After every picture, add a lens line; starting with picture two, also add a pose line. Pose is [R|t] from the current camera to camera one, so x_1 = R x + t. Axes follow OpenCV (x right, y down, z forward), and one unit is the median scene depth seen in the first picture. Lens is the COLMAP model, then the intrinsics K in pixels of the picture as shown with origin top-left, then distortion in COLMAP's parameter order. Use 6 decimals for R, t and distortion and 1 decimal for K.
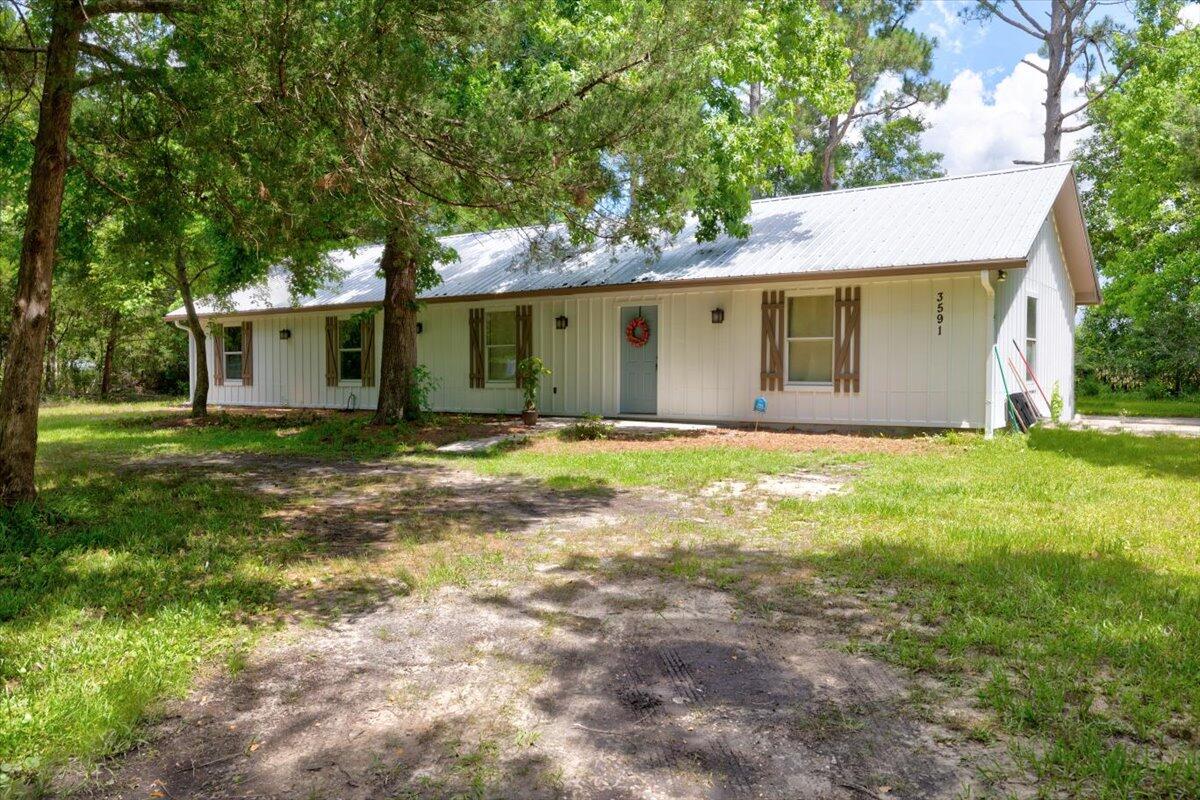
lens RADIAL K [[588.2, 0, 600.0], [0, 588.2, 400.0], [0, 0, 1]] dist [-0.002392, -0.000583]
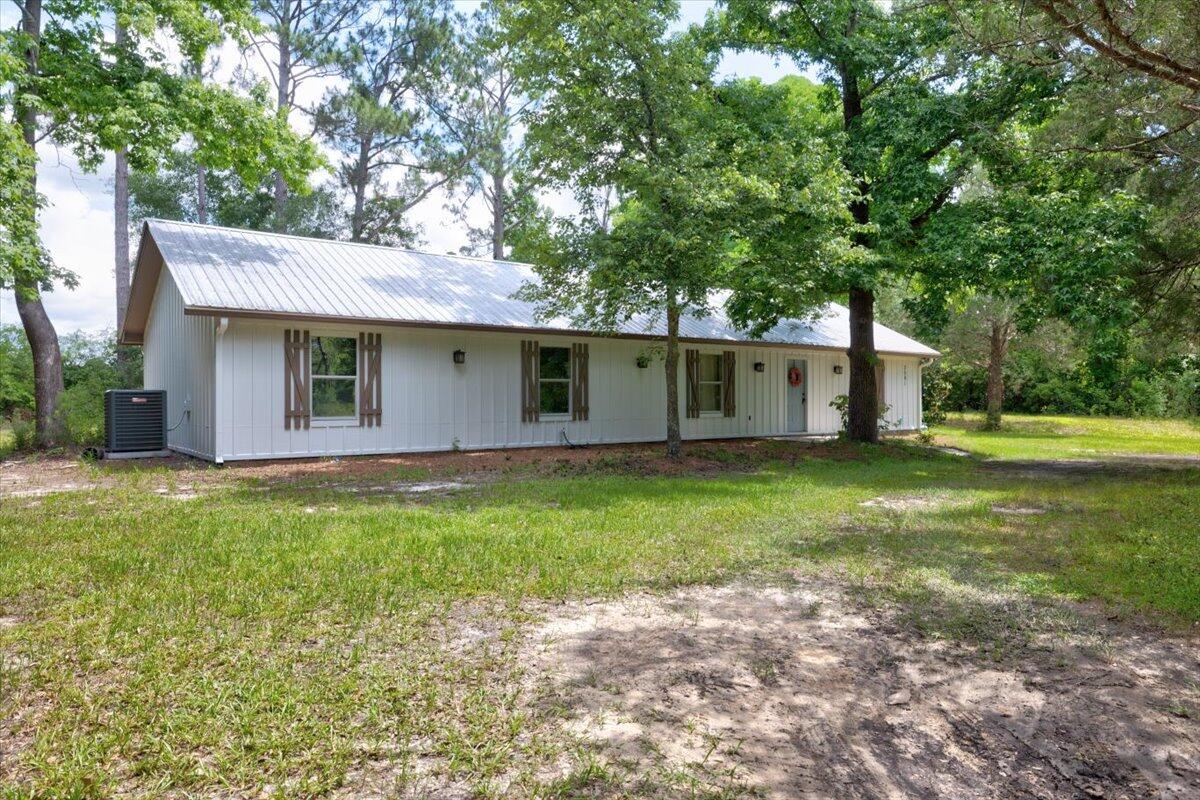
lens RADIAL K [[535.2, 0, 600.0], [0, 535.2, 400.0], [0, 0, 1]] dist [-0.000190, -0.000069]
pose [[0.599512, 0.006925, 0.800335, -1.423353], [0.045005, 0.998089, -0.042348, -0.024335], [-0.799099, 0.061407, 0.598055, 0.637747]]
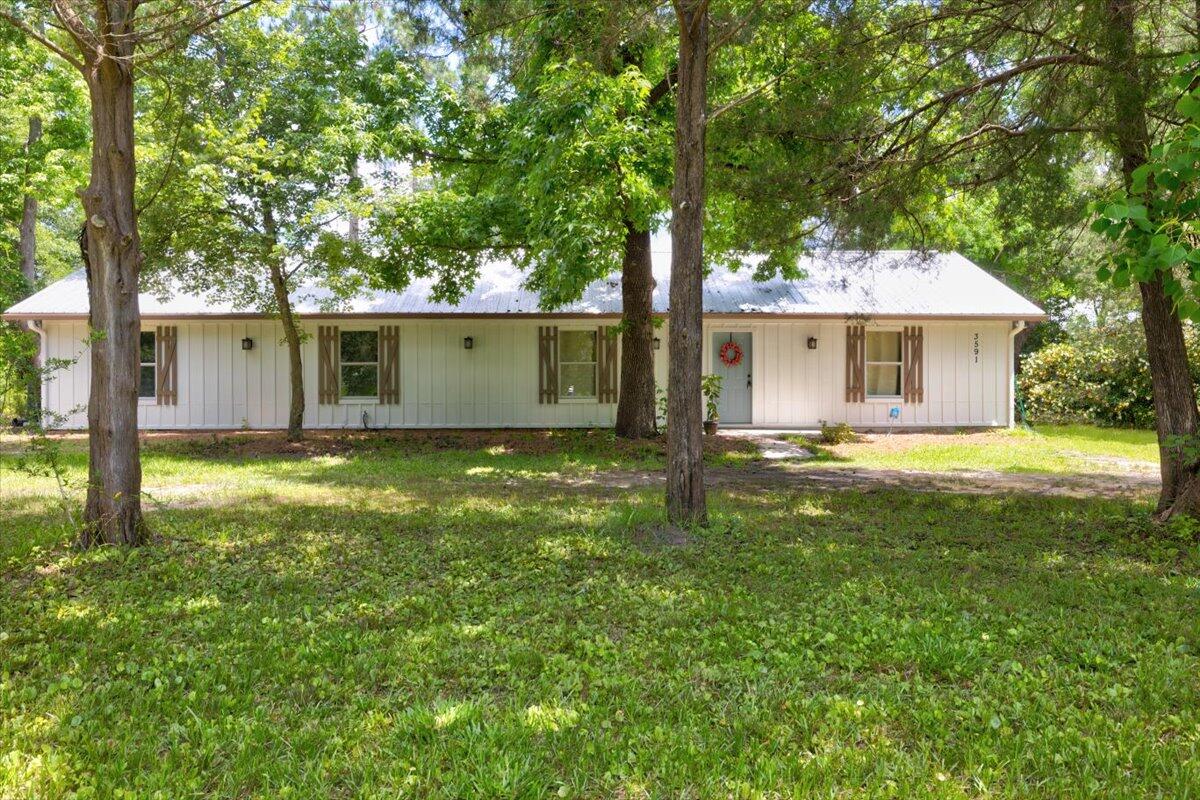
lens RADIAL K [[473.9, 0, 600.0], [0, 473.9, 400.0], [0, 0, 1]] dist [-0.000159, -0.000048]
pose [[0.901852, -0.008496, 0.431962, -0.555286], [0.019642, 0.999579, -0.021348, -0.007815], [-0.431598, 0.027737, 0.901639, 0.246240]]
